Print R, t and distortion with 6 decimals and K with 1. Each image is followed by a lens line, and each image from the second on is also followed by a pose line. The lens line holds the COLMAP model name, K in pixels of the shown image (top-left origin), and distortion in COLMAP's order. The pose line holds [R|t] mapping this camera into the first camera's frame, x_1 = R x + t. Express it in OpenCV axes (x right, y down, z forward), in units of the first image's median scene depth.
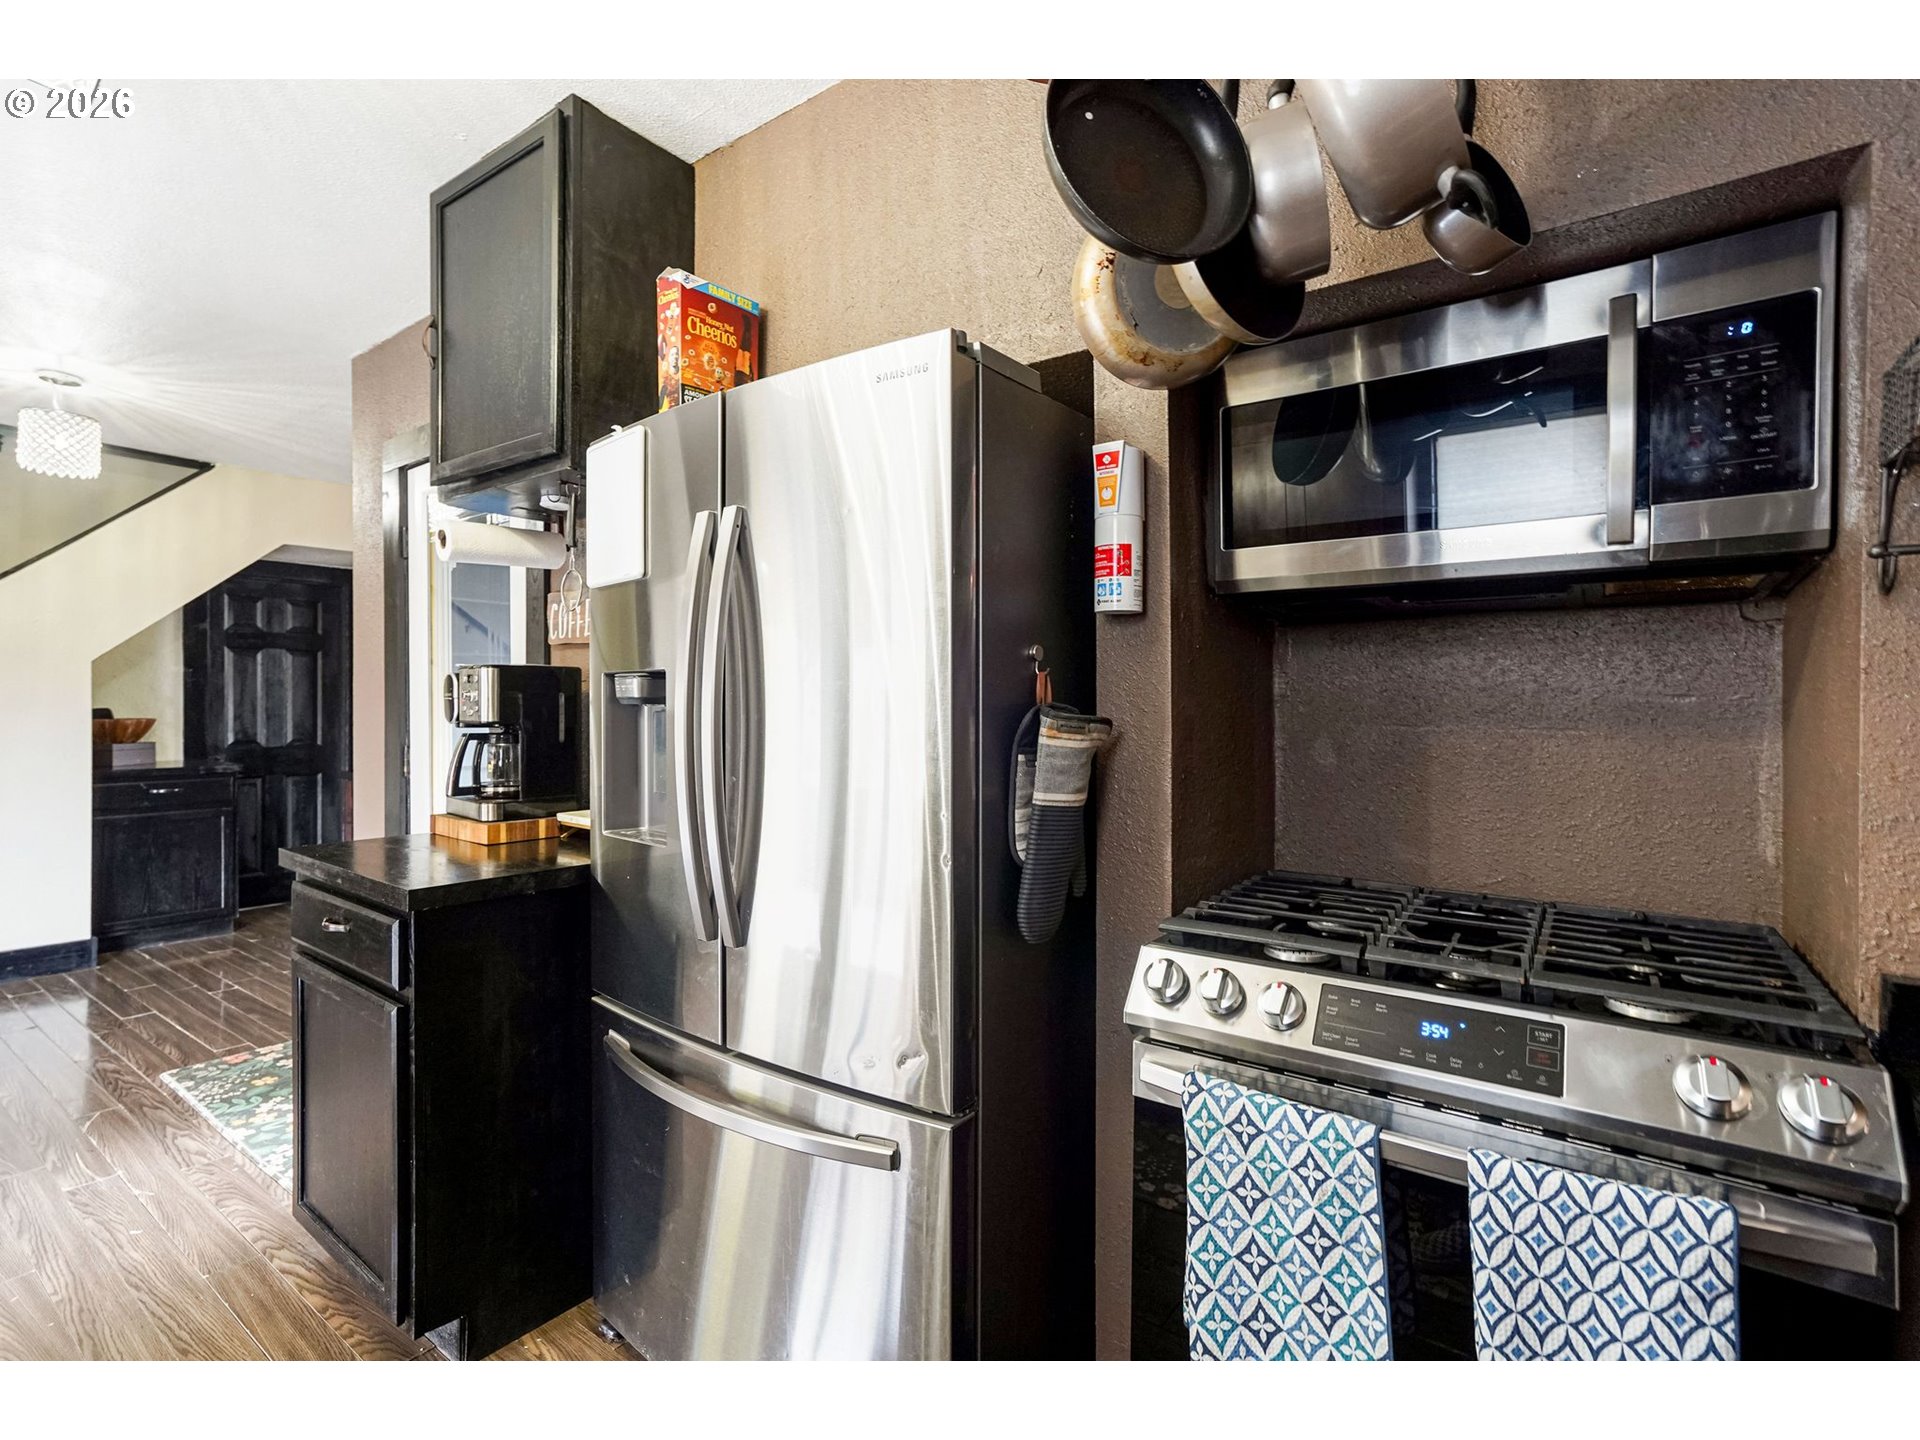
lens RADIAL K [[882.2, 0, 979.3], [0, 882.2, 715.4], [0, 0, 1]] dist [-0.063669, 0.022539]
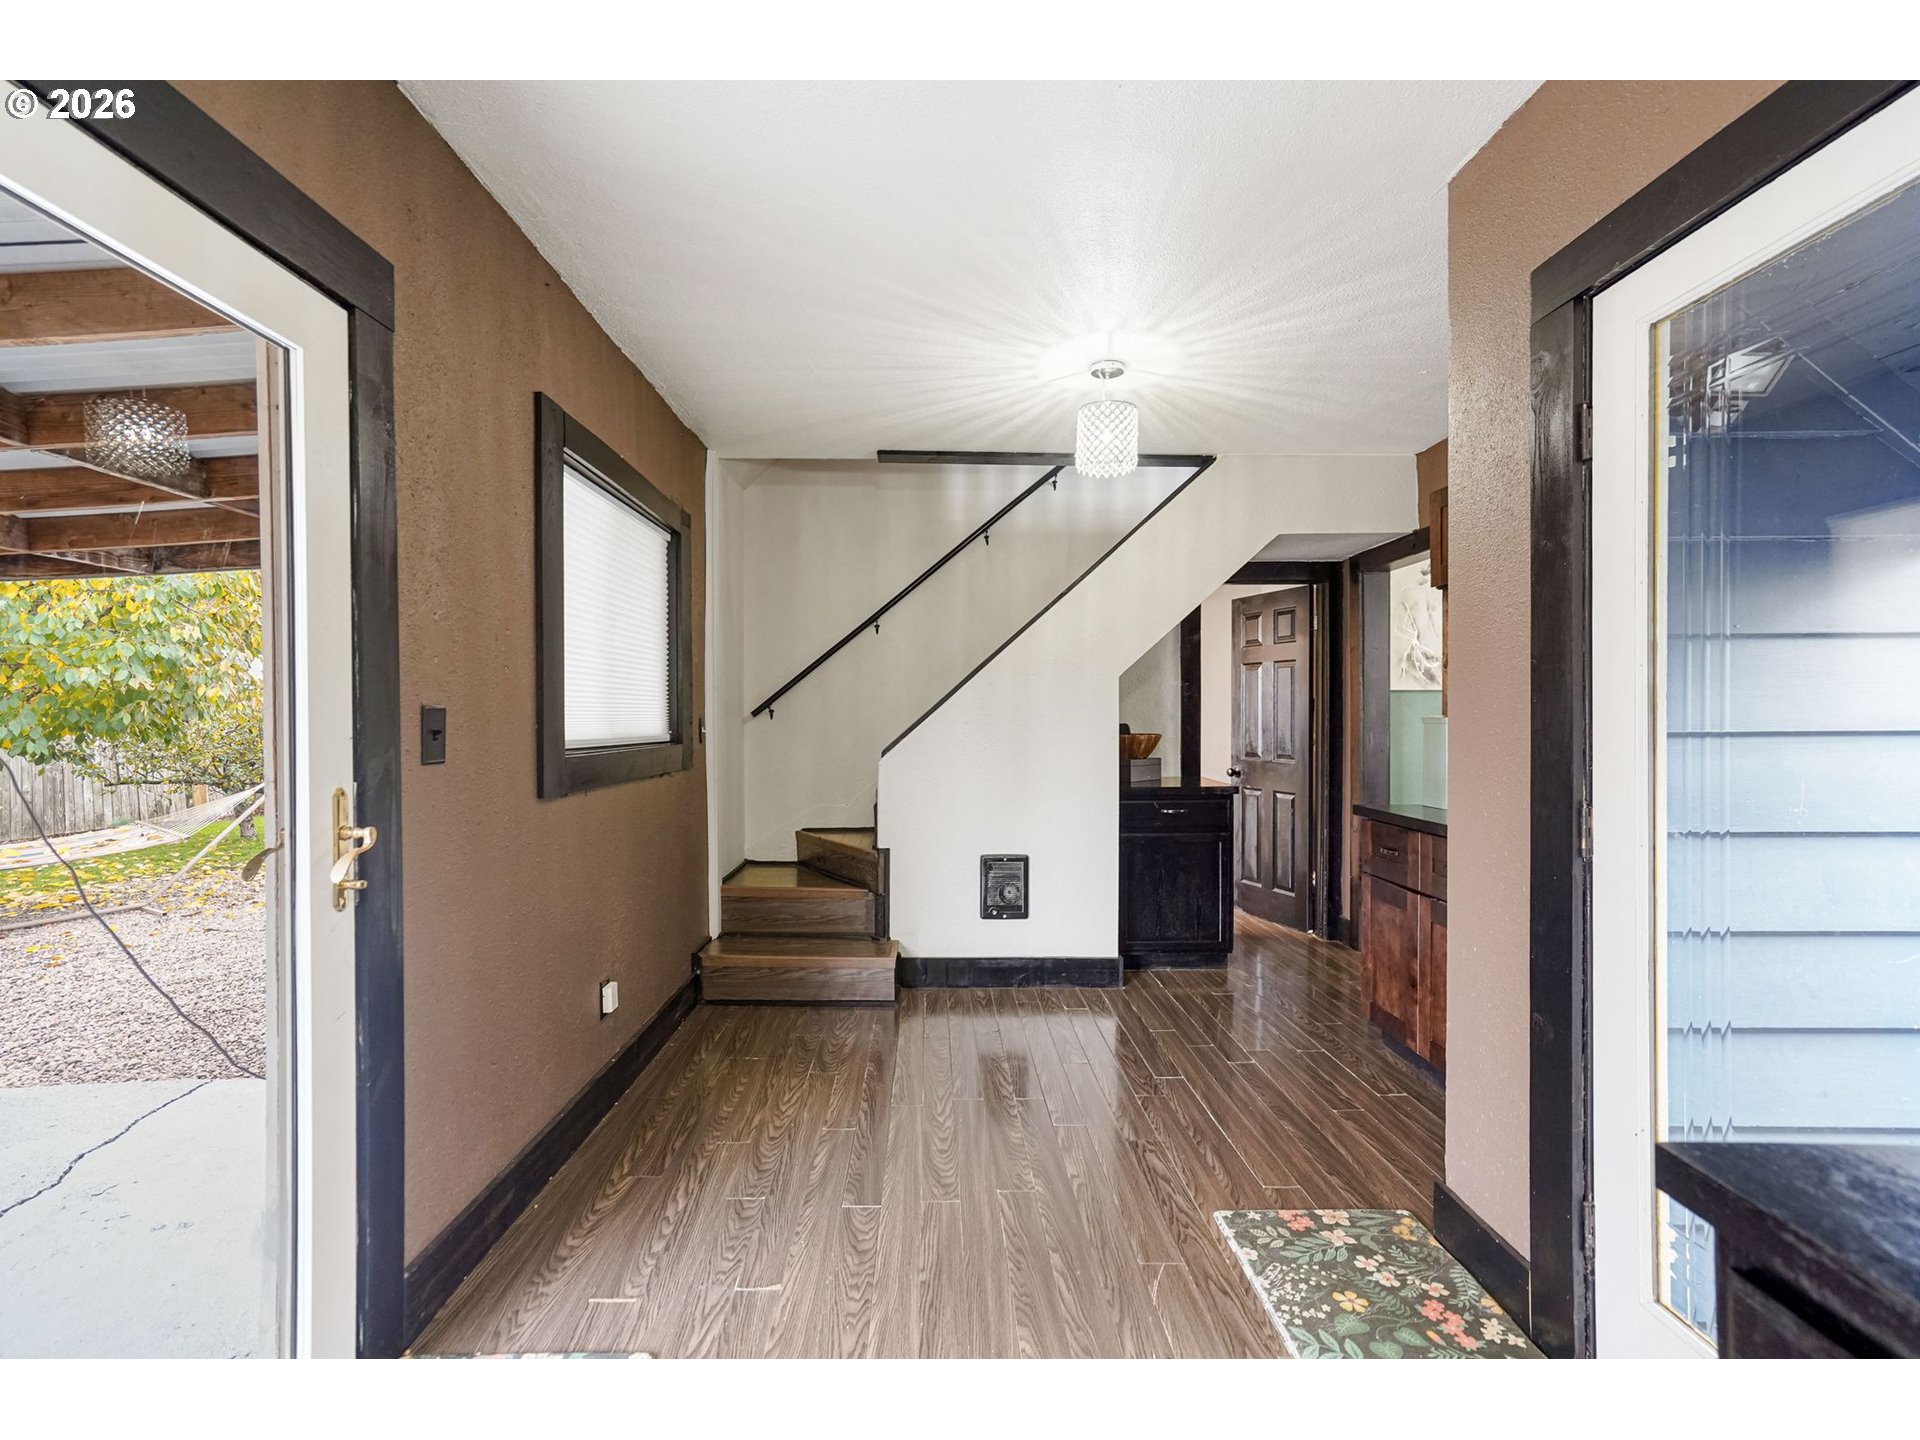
lens RADIAL K [[882.2, 0, 979.3], [0, 882.2, 715.4], [0, 0, 1]] dist [-0.063669, 0.022539]
pose [[0.600757, -0.007186, -0.799399, -0.336017], [-0.004301, 0.999916, -0.012220, -0.005393], [0.799420, 0.010780, 0.600676, 0.257350]]
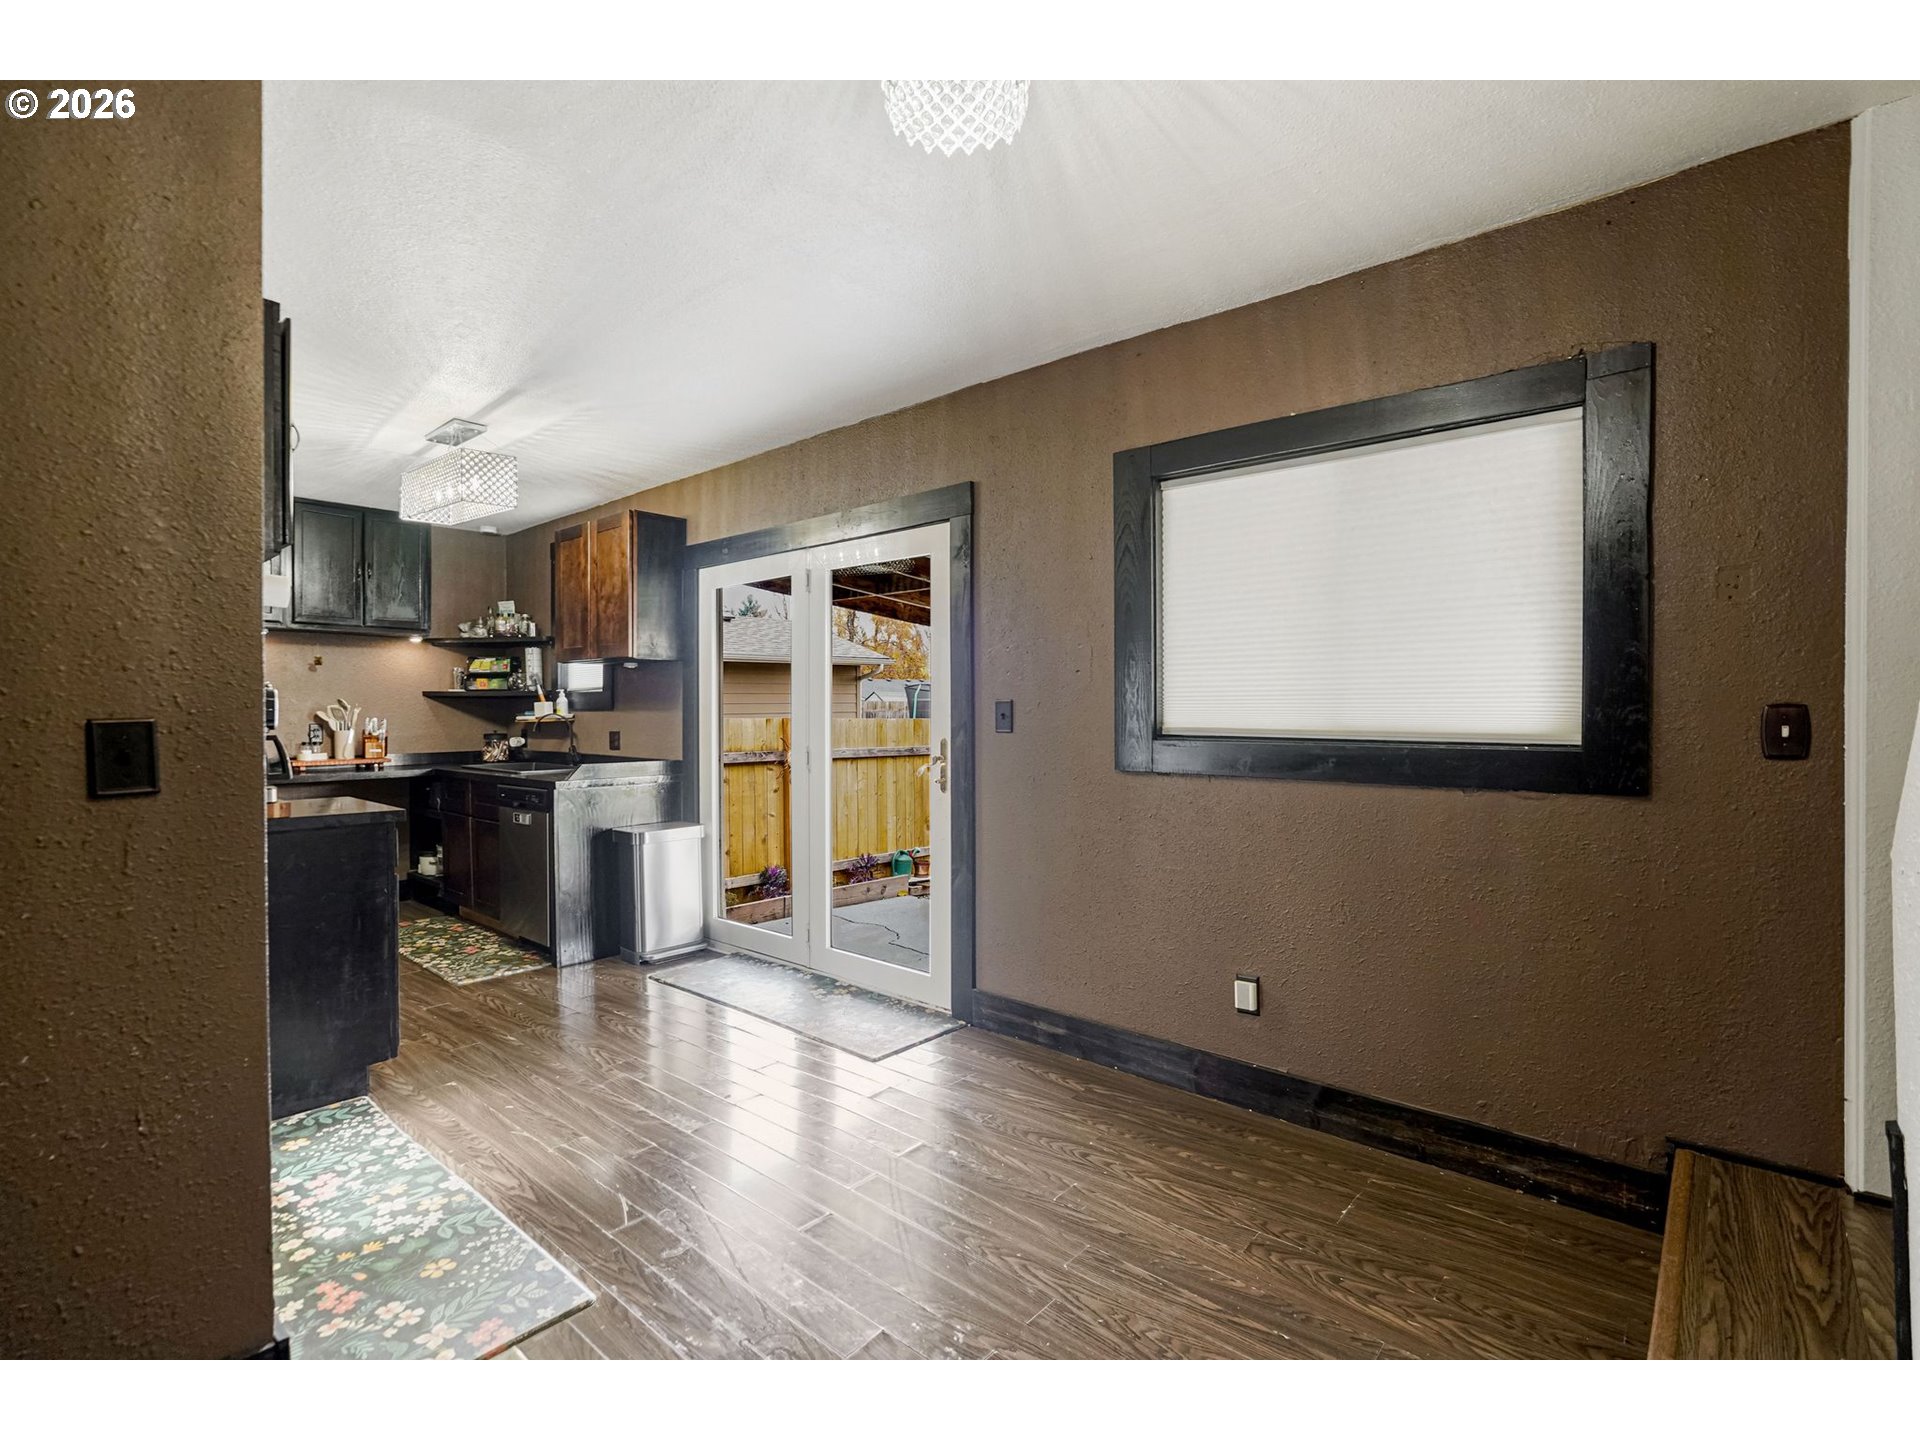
lens RADIAL K [[882.2, 0, 979.3], [0, 882.2, 715.4], [0, 0, 1]] dist [-0.063669, 0.022539]
pose [[-0.995614, -0.003481, 0.093495, -0.920193], [-0.001254, 0.999714, 0.023876, -0.020028], [-0.093551, 0.023654, -0.995333, 1.118648]]
